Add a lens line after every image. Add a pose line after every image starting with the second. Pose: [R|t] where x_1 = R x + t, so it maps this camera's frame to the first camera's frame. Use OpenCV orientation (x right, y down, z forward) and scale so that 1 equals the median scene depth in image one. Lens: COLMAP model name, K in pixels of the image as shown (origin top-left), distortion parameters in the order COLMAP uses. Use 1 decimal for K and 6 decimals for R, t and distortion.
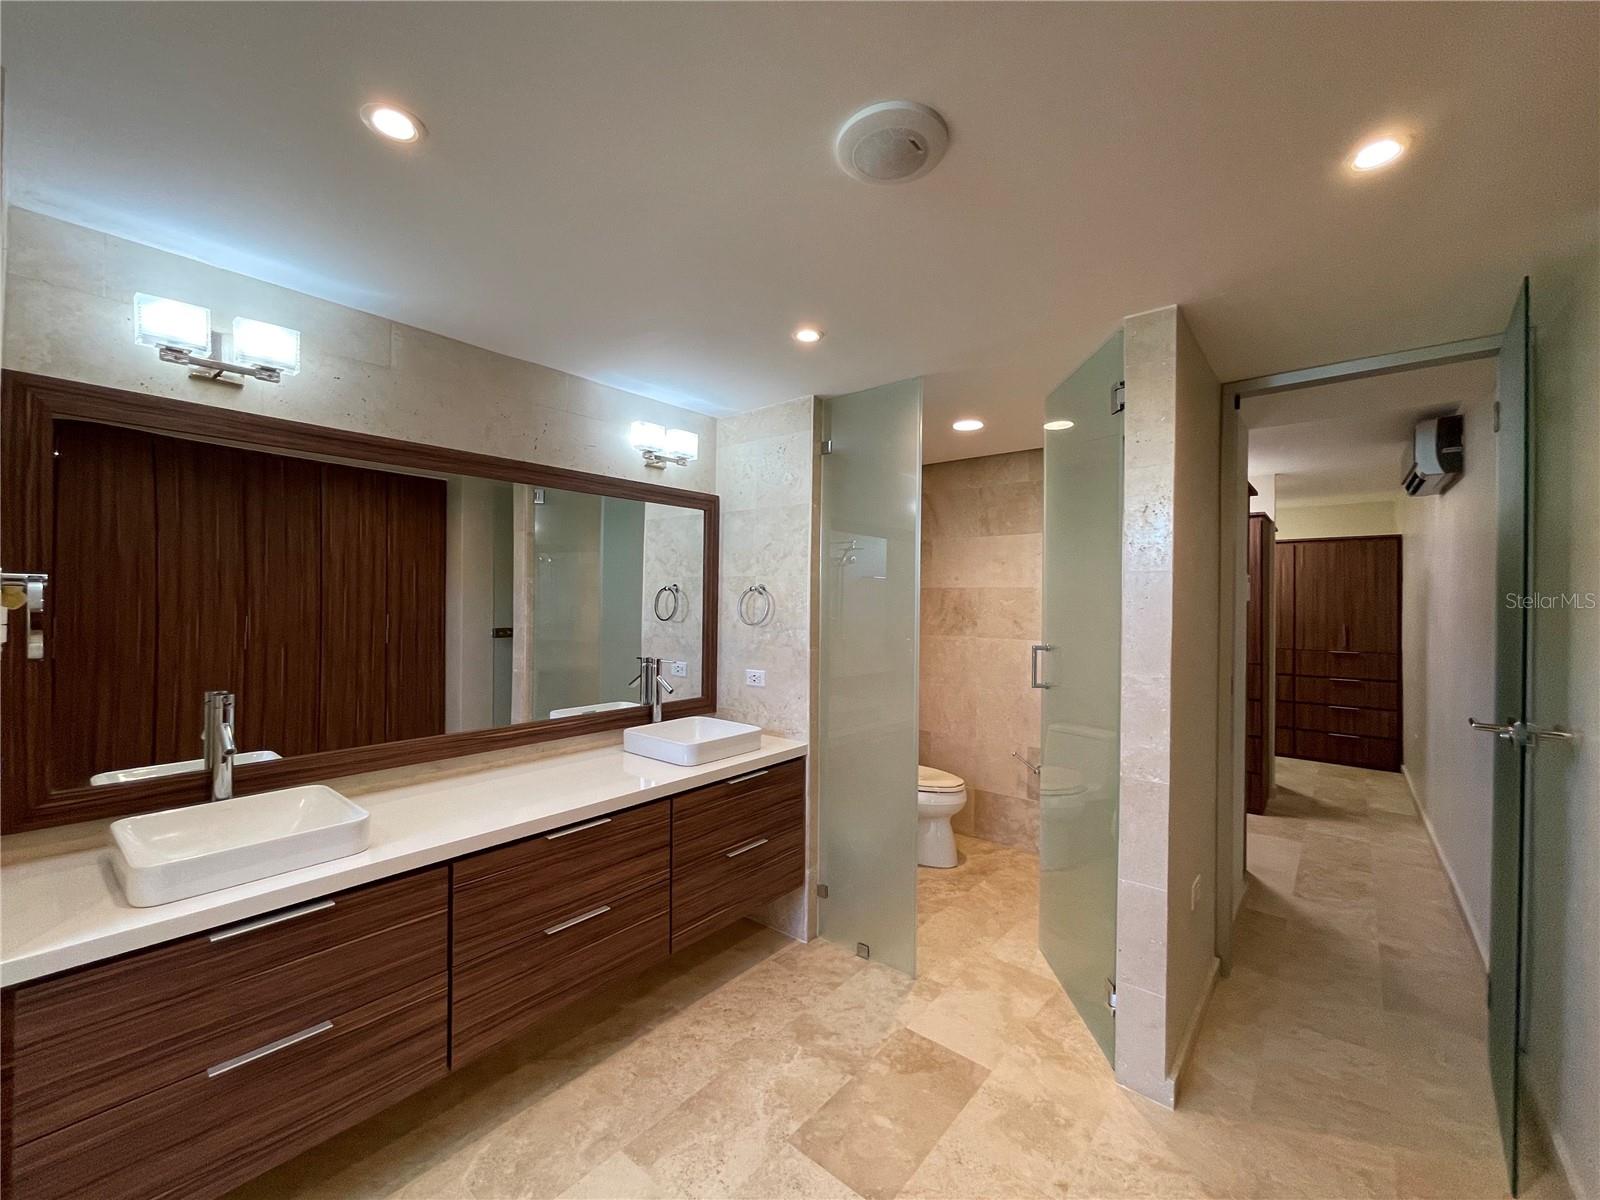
lens RADIAL K [[648.7, 0, 791.7], [0, 648.7, 597.0], [0, 0, 1]] dist [-0.004669, 0.001280]
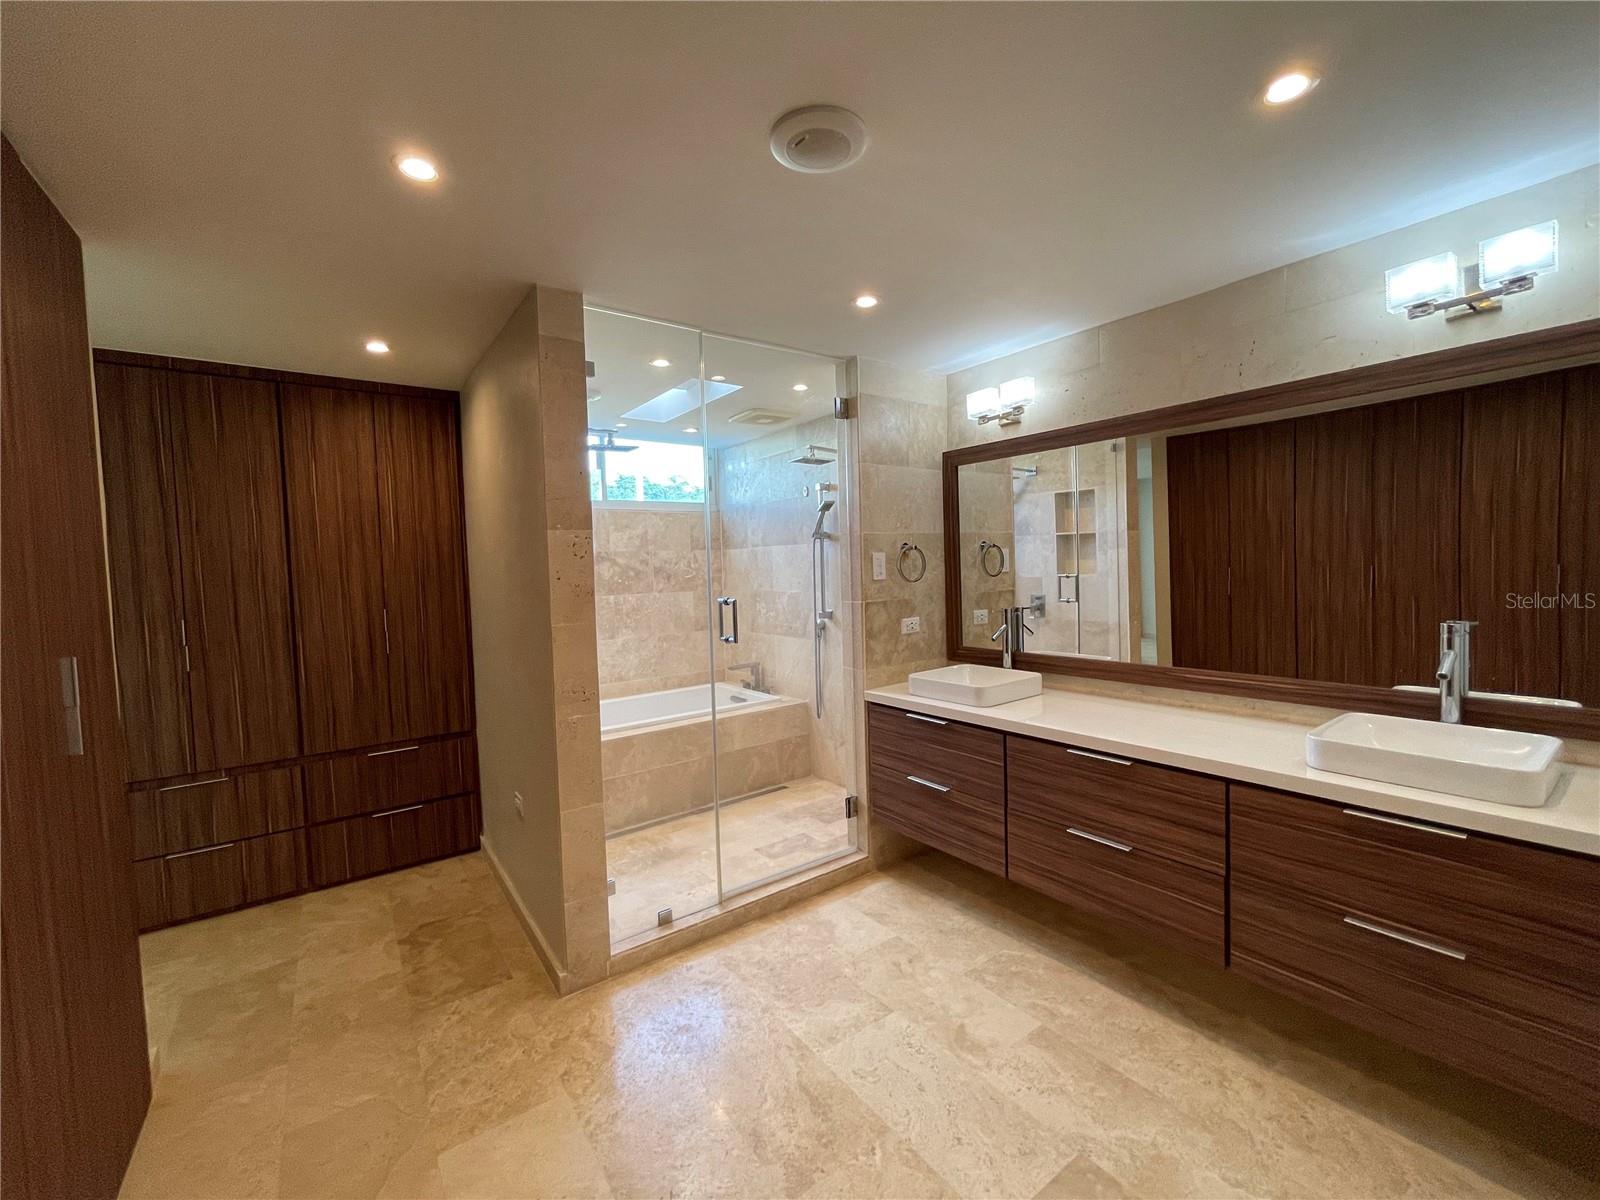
lens RADIAL K [[648.7, 0, 793.9], [0, 648.7, 602.1], [0, 0, 1]] dist [-0.004669, 0.001280]
pose [[-0.245602, 0.046214, -0.968268, 0.700307], [0.030395, 0.998739, 0.039959, 0.035772], [0.968894, -0.019616, -0.246697, 0.661359]]
